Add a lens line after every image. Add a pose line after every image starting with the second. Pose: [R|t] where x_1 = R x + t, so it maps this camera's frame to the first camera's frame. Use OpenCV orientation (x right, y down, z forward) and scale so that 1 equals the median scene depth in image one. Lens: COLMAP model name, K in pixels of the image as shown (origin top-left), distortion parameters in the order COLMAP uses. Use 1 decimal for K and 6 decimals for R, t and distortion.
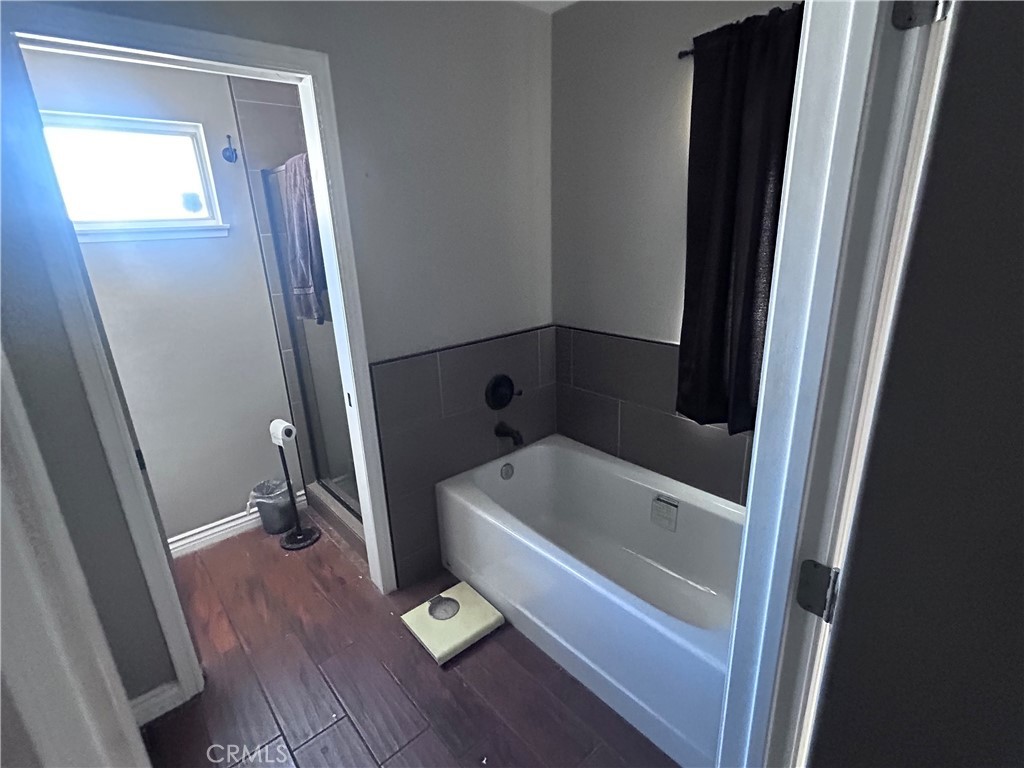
lens RADIAL K [[495.4, 0, 512.0], [0, 495.4, 384.0], [0, 0, 1]] dist [-0.000620, 0.000008]
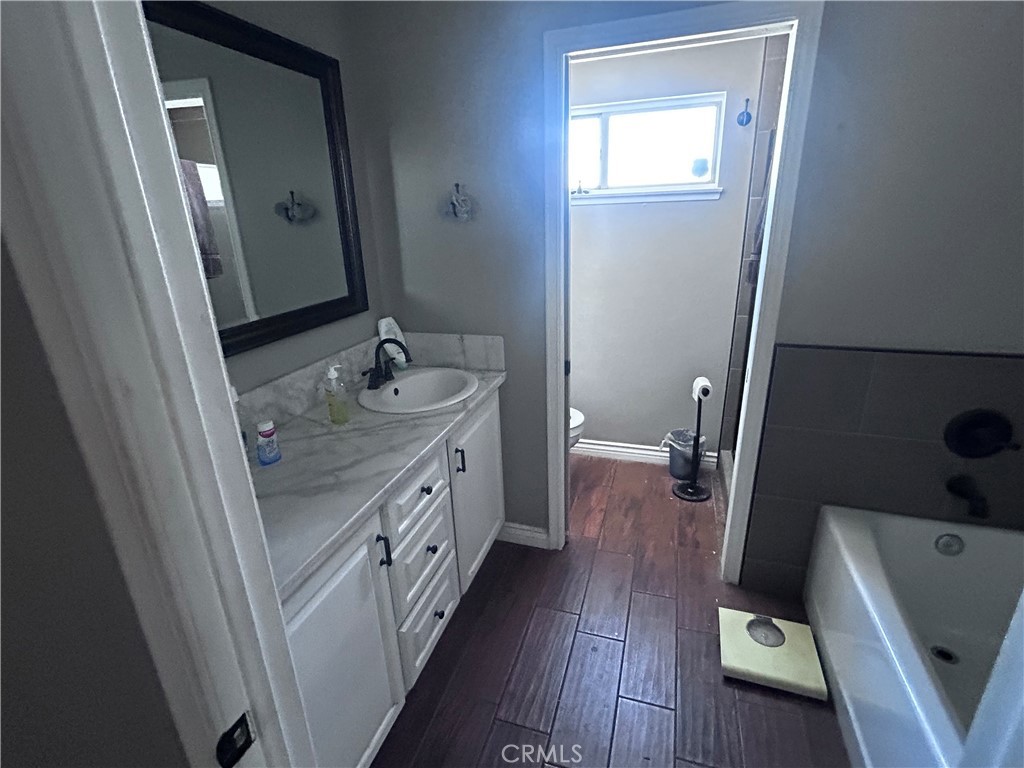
lens RADIAL K [[495.4, 0, 512.0], [0, 495.4, 384.0], [0, 0, 1]] dist [-0.000620, 0.000008]
pose [[0.513549, 0.306274, -0.801538, 0.174076], [-0.251961, 0.946774, 0.200337, -0.024589], [0.820234, 0.099073, 0.563384, 0.077837]]
